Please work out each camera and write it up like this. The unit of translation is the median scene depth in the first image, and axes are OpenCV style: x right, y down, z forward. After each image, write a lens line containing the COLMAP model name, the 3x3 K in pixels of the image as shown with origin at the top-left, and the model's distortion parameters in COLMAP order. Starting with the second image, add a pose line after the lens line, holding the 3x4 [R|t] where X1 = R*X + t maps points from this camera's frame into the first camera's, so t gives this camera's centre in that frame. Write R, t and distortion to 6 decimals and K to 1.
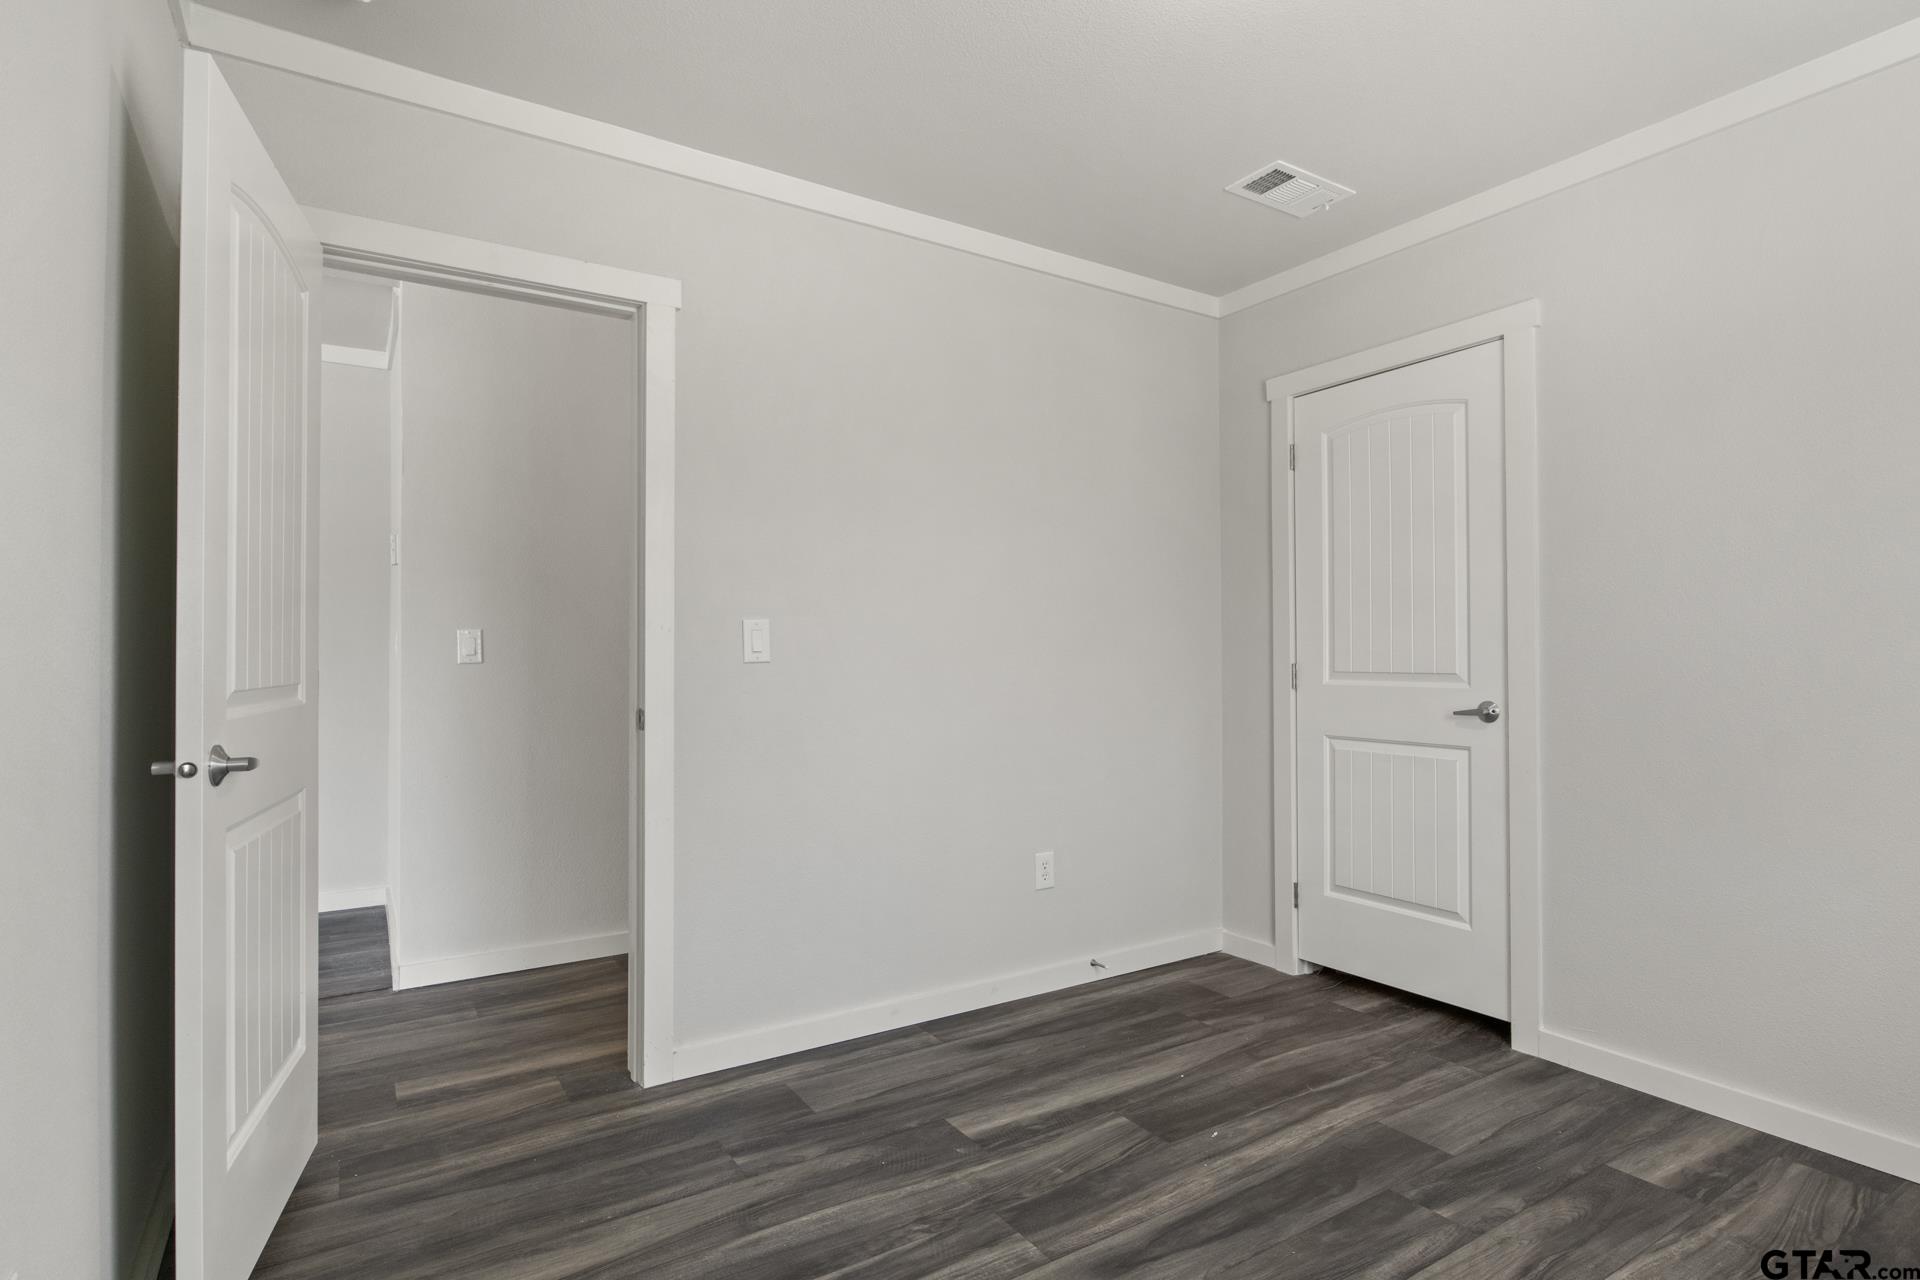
lens RADIAL K [[971.8, 0, 965.6], [0, 971.8, 655.3], [0, 0, 1]] dist [-0.001428, -0.001107]
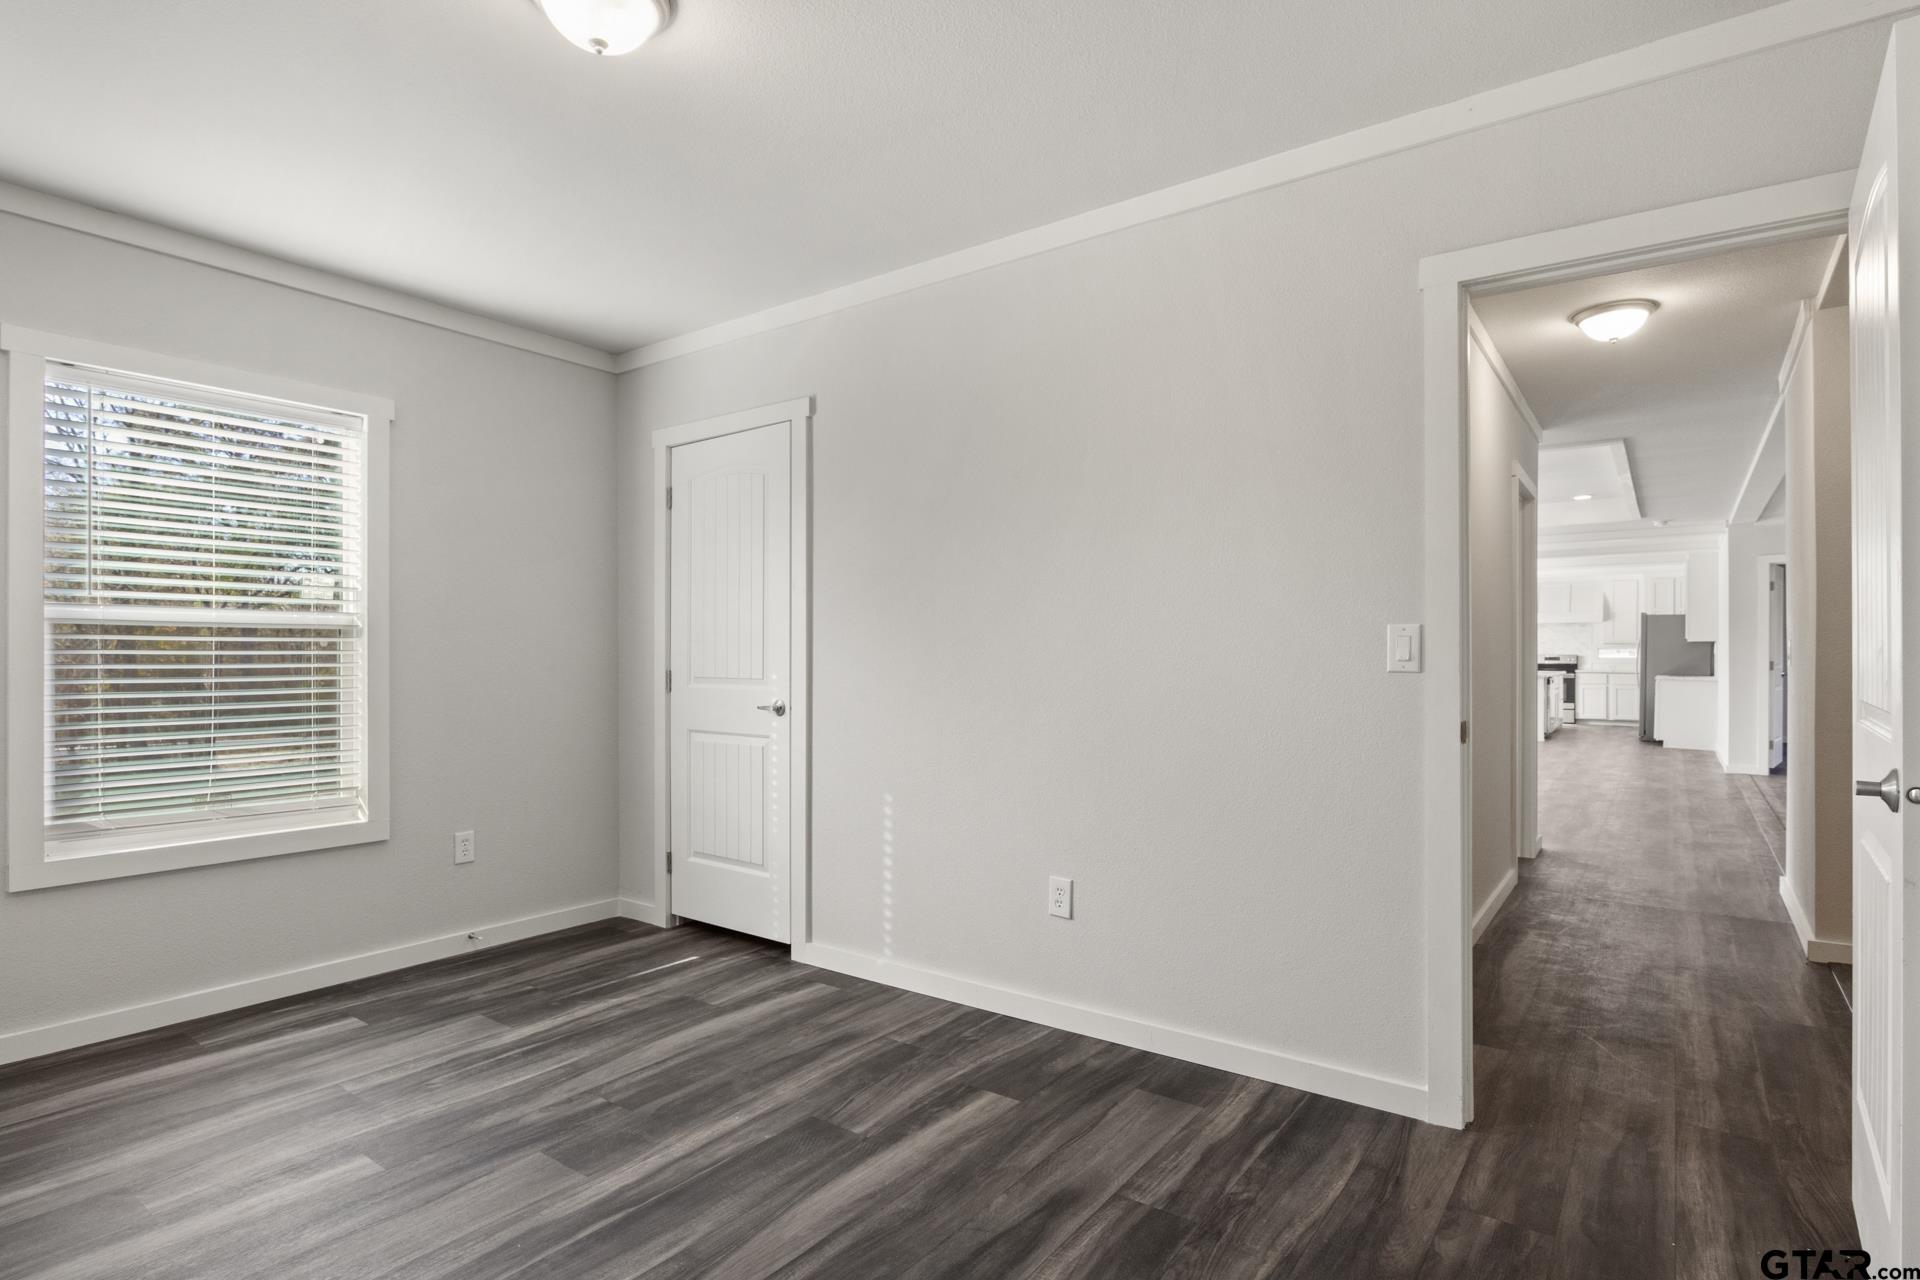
lens RADIAL K [[971.8, 0, 965.6], [0, 971.8, 655.3], [0, 0, 1]] dist [-0.001428, -0.001107]
pose [[-0.932640, 0.001958, -0.360803, 0.418438], [0.004657, 0.999967, -0.006610, -0.003706], [0.360778, -0.007845, -0.932619, 1.978394]]
